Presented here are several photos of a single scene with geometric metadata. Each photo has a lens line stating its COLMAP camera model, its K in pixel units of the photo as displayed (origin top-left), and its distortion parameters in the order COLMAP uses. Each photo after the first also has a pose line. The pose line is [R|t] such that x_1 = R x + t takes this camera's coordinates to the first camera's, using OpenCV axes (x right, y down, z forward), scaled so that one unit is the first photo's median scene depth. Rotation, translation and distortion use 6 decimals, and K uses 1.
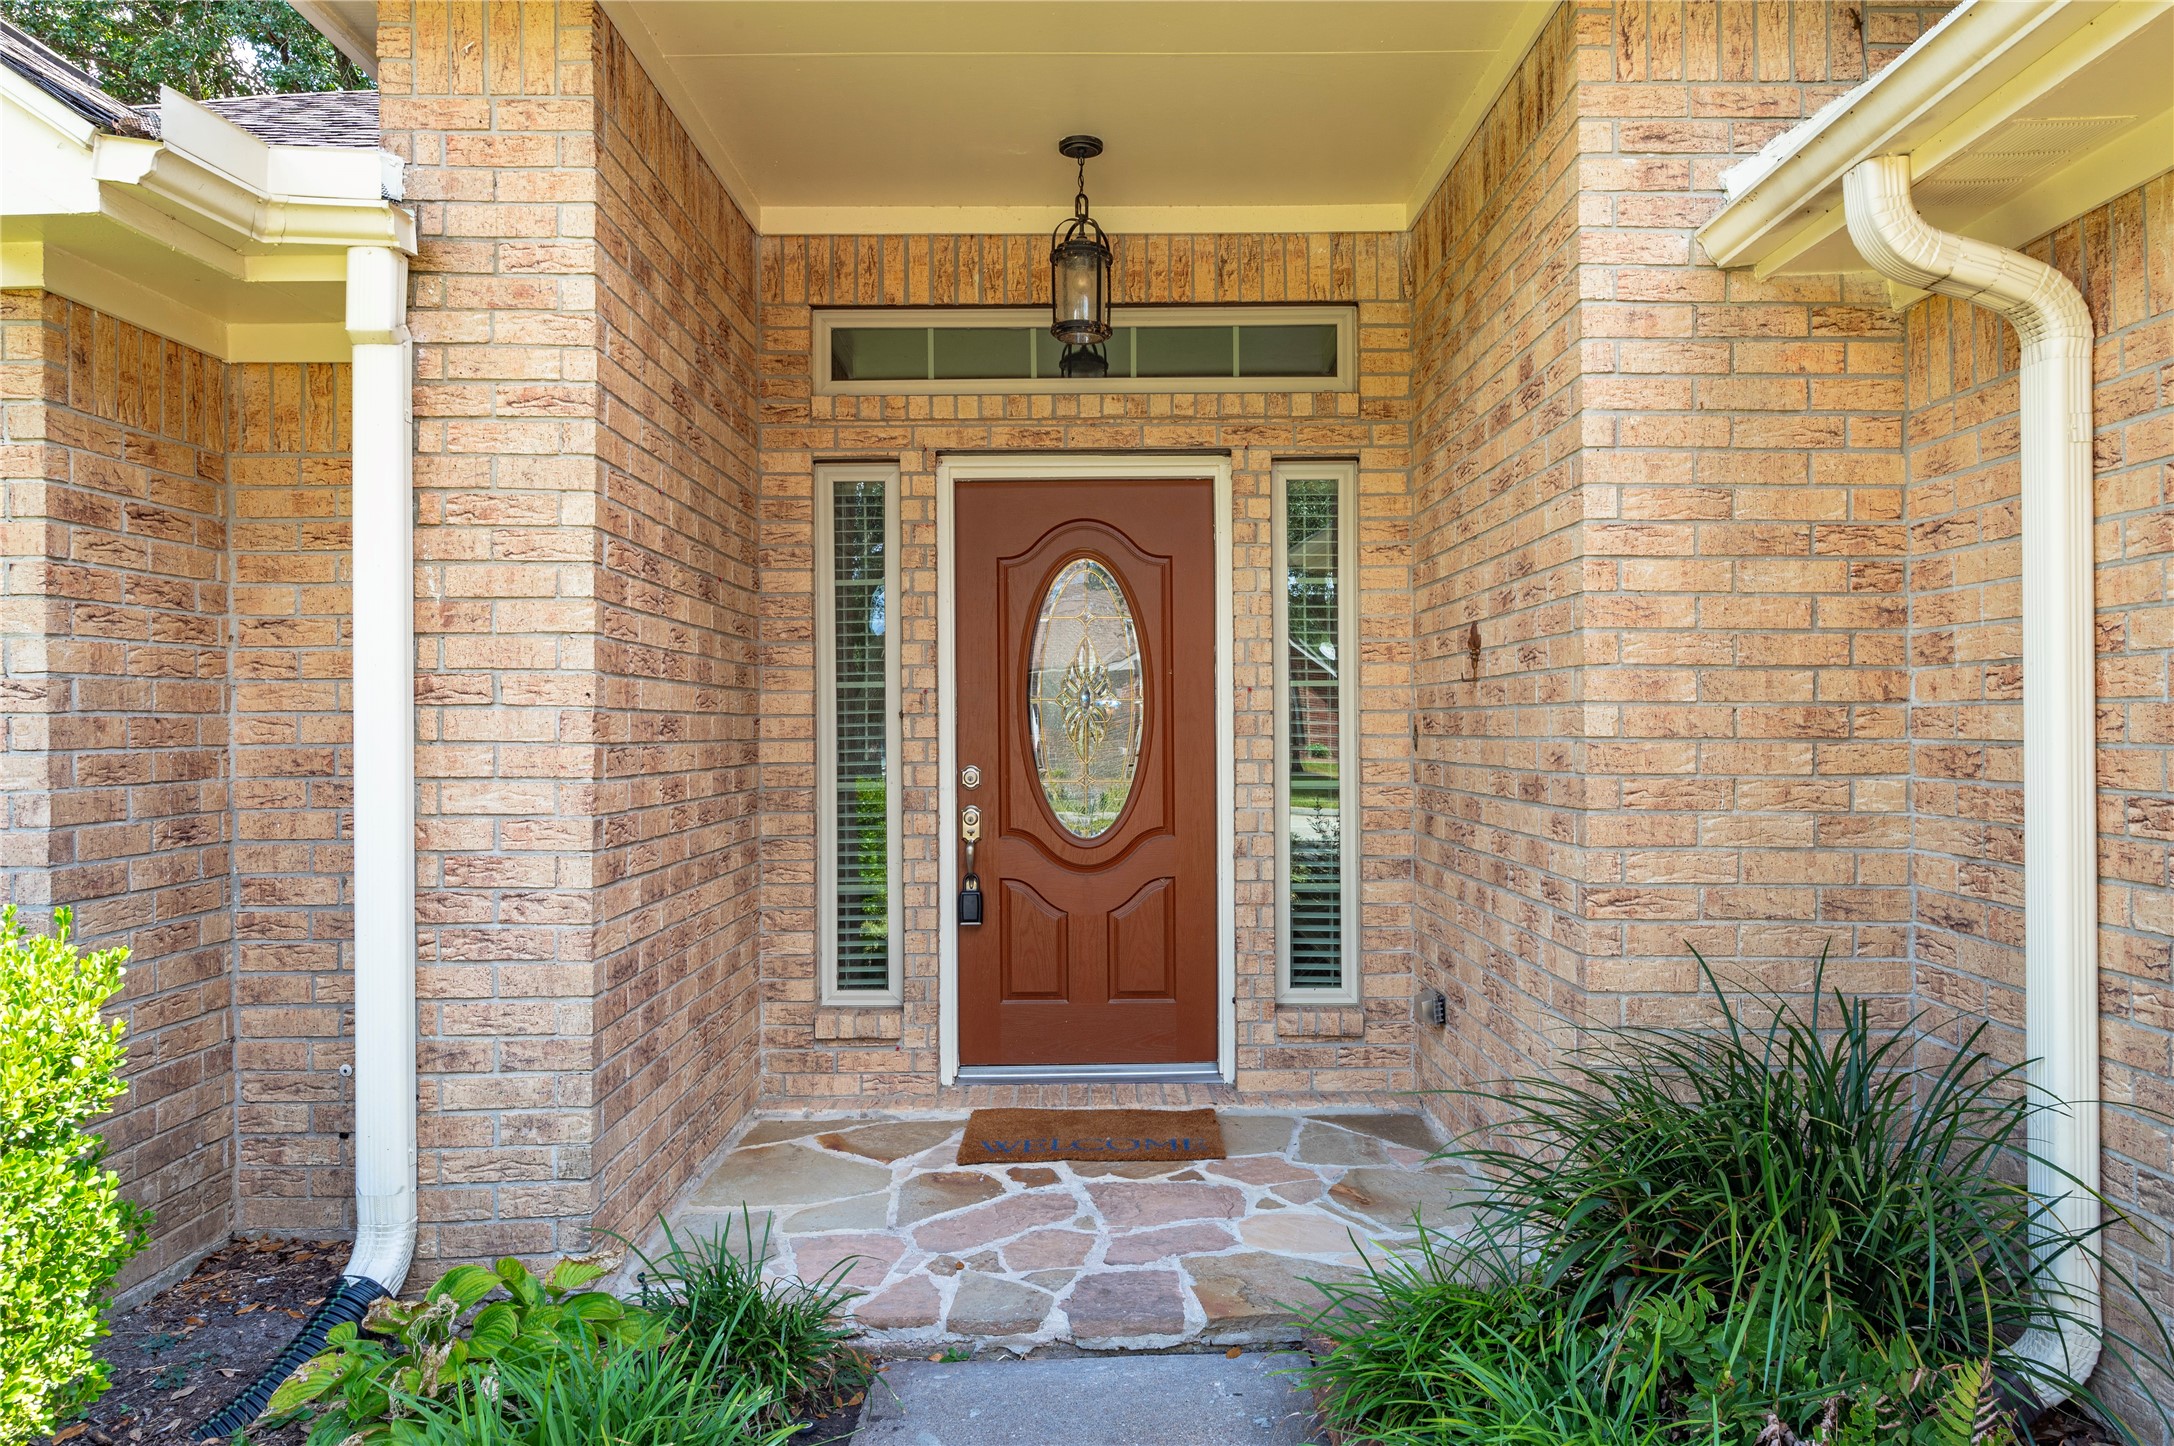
lens RADIAL K [[928.1, 0, 1090.3], [0, 928.1, 718.9], [0, 0, 1]] dist [-0.002699, -0.000553]
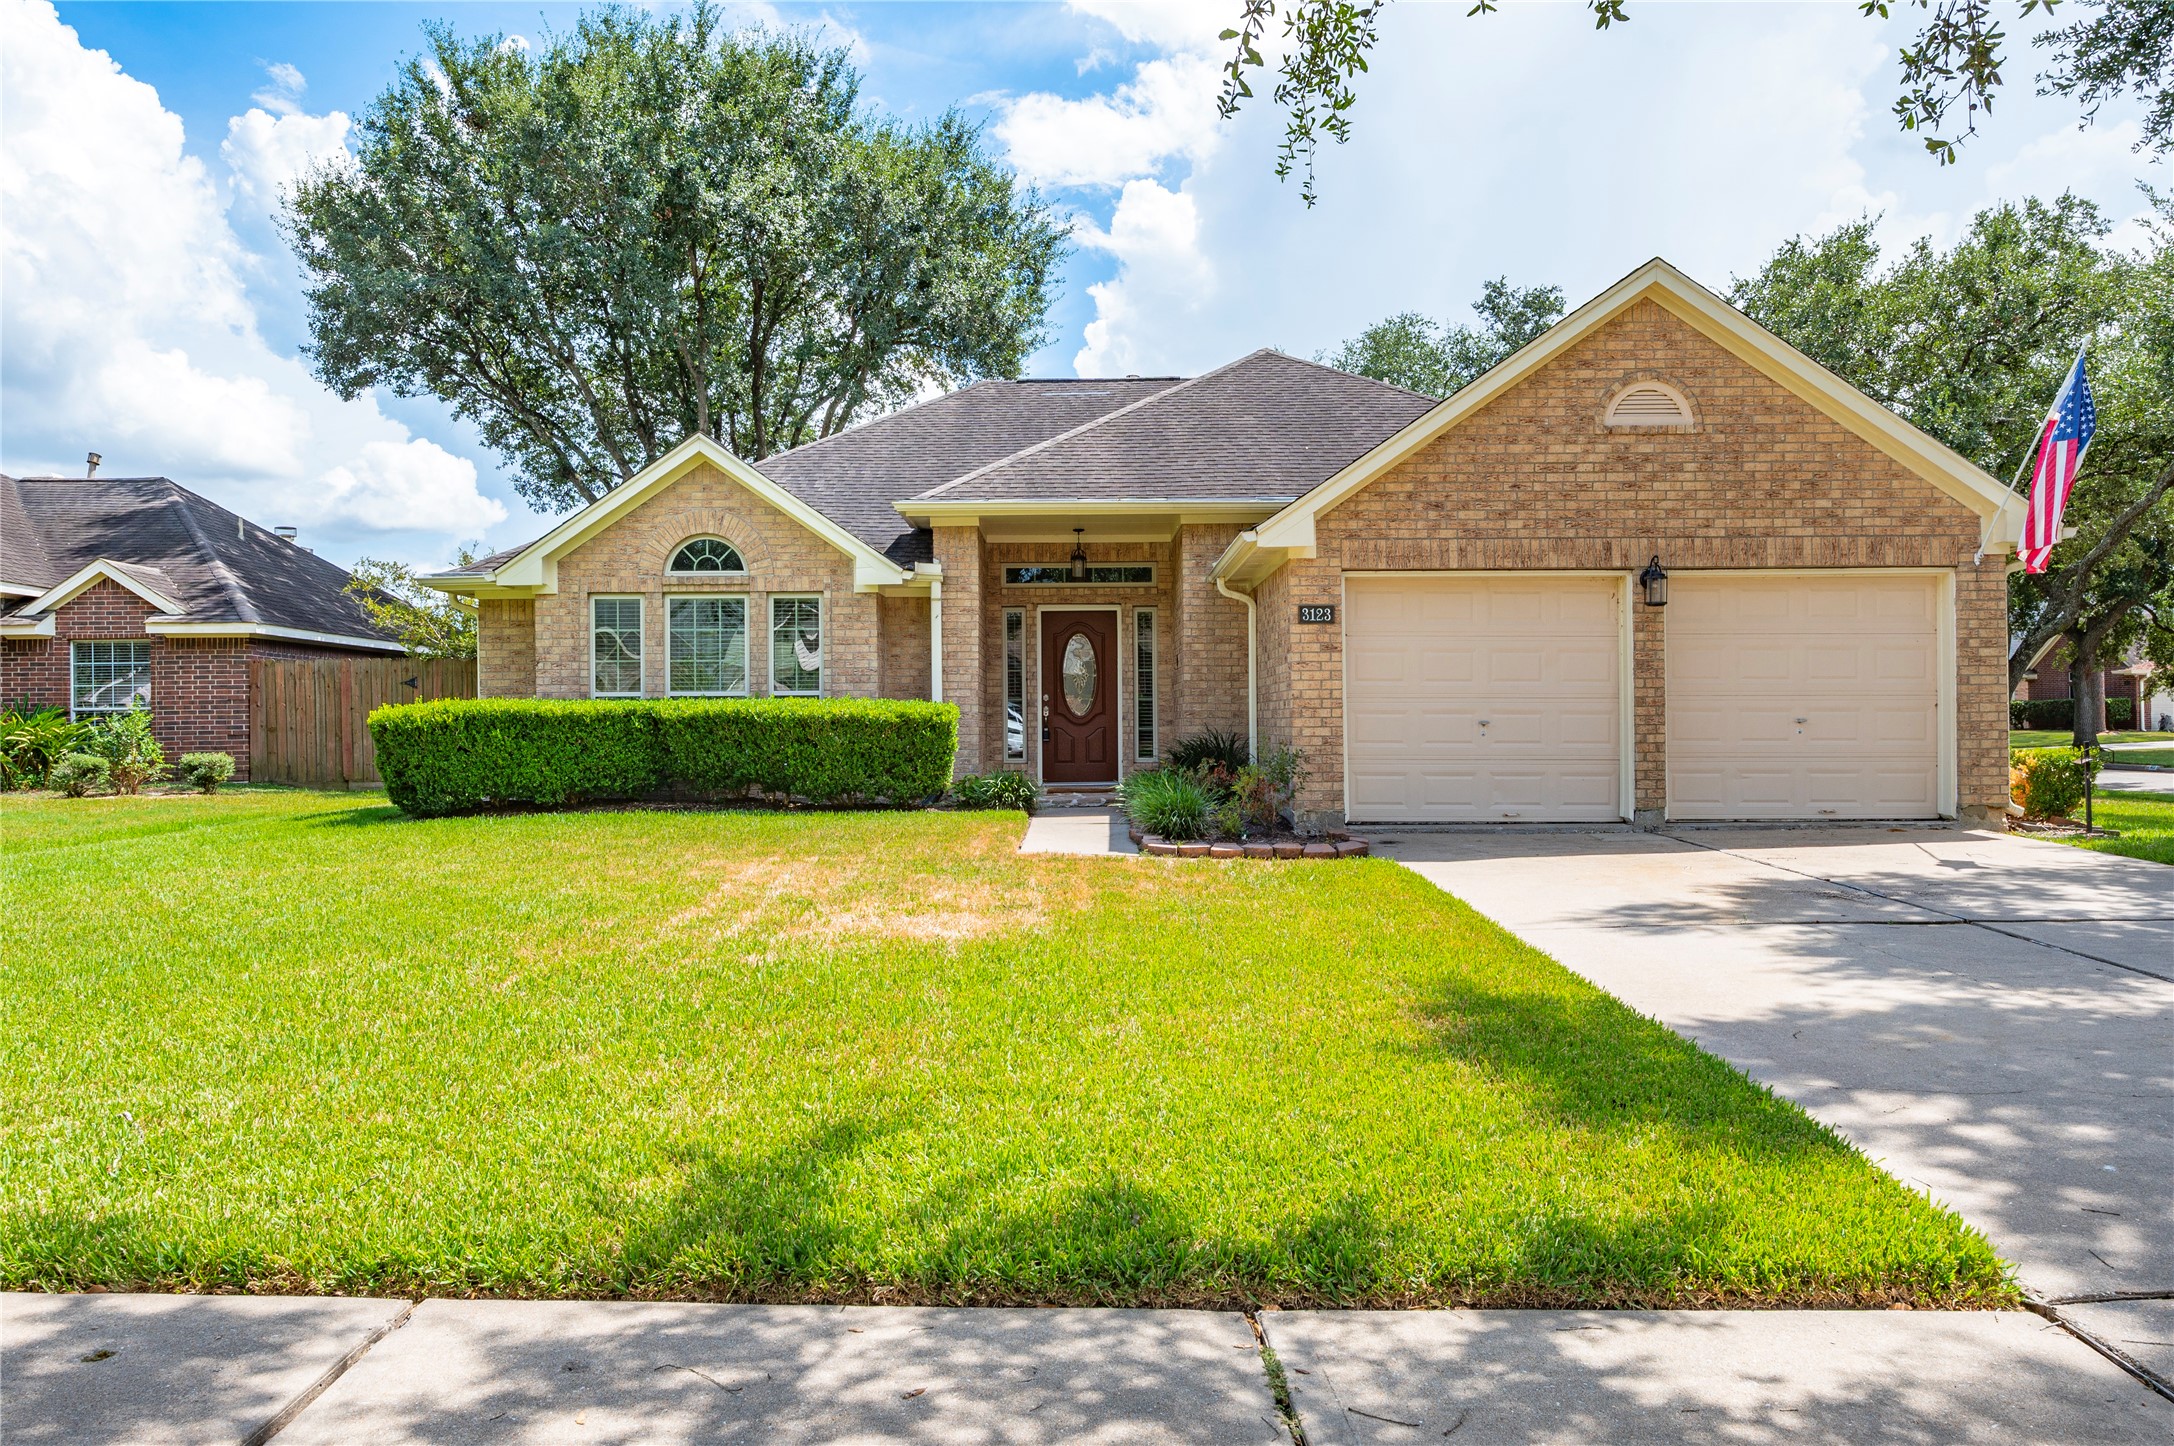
lens RADIAL K [[928.1, 0, 1090.3], [0, 928.1, 718.9], [0, 0, 1]] dist [-0.002699, -0.000553]
pose [[0.999817, -0.001379, 0.019087, -0.047983], [0.001292, 0.999989, 0.004566, 0.196762], [-0.019093, -0.004540, 0.999807, -3.825388]]
